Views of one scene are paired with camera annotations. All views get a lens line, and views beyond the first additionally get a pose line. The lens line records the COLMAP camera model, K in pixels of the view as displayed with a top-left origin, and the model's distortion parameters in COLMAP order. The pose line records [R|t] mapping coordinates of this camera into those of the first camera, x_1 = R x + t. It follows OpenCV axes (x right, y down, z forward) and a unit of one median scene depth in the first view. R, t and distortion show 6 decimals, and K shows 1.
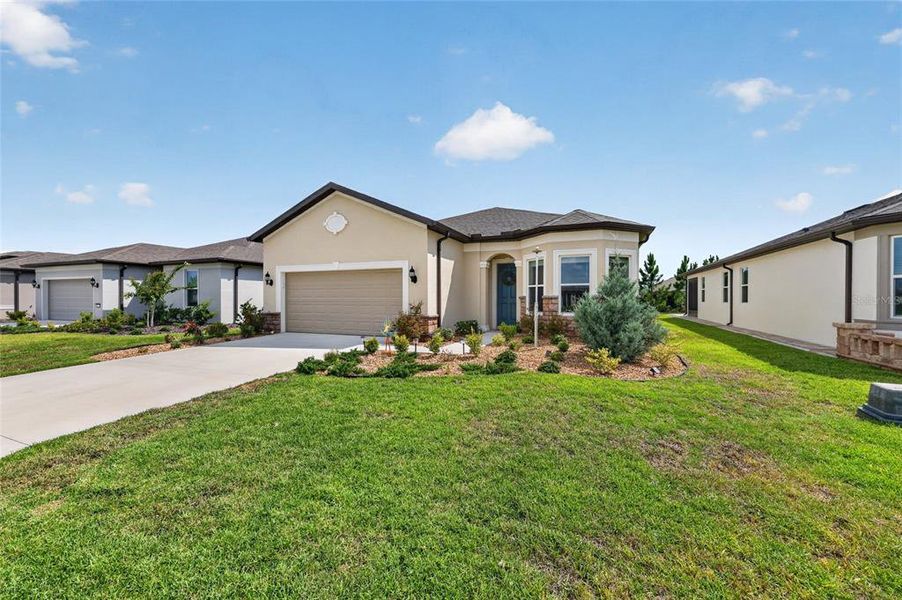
lens RADIAL K [[358.3, 0, 451.0], [0, 358.3, 299.7], [0, 0, 1]] dist [0.000744, 0.000142]
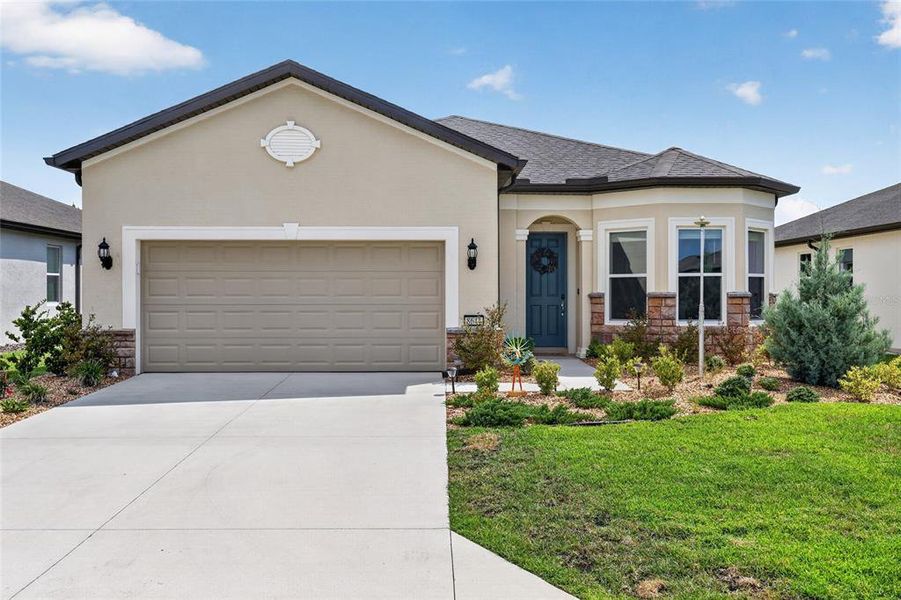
lens RADIAL K [[848.9, 0, 453.0], [0, 848.9, 298.0], [0, 0, 1]] dist [-0.008761, 0.009492]
pose [[0.913993, -0.001596, 0.405728, -0.590943], [0.001194, 0.999999, 0.001244, -0.004744], [-0.405729, -0.000653, 0.913993, -0.143930]]
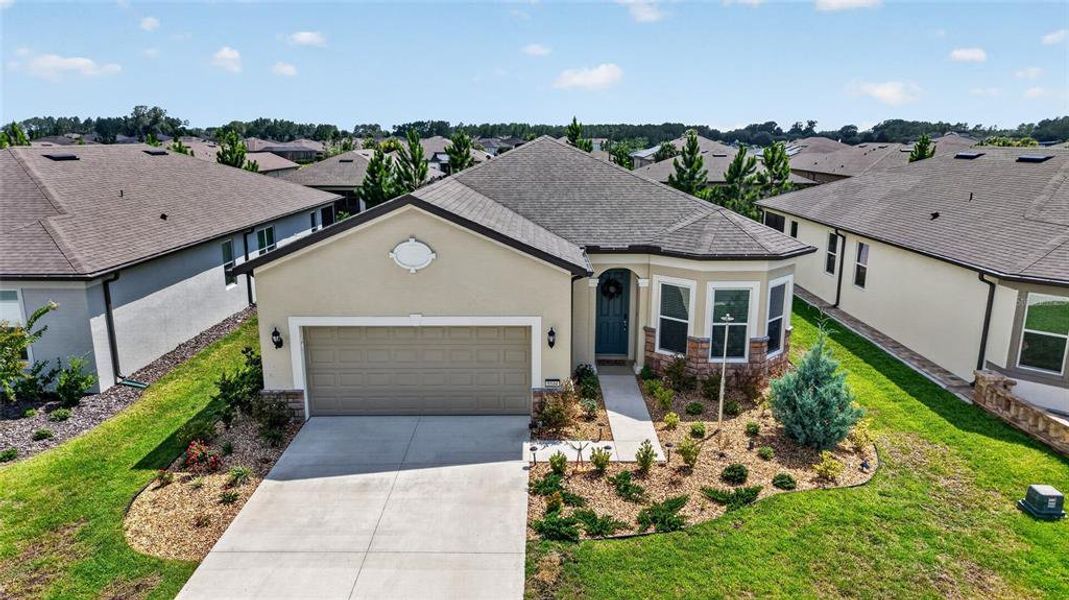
lens RADIAL K [[716.1, 0, 529.9], [0, 716.1, 301.9], [0, 0, 1]] dist [0.048818, -0.063734]
pose [[0.925817, -0.083697, 0.368589, -0.607198], [-0.000996, 0.974631, 0.223815, -0.419270], [-0.377971, -0.207579, 0.902247, -0.241356]]
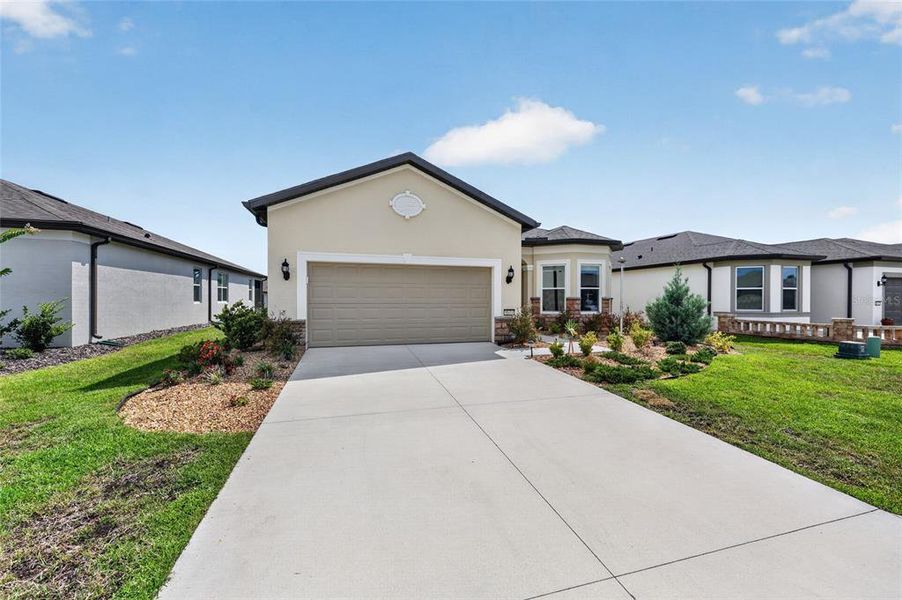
lens RADIAL K [[362.8, 0, 451.6], [0, 362.8, 300.4], [0, 0, 1]] dist [0.001276, 0.000080]
pose [[0.775246, -0.000936, 0.631659, -0.757536], [-0.000693, 0.999997, 0.002332, -0.003523], [-0.631660, -0.002245, 0.775243, 0.316600]]
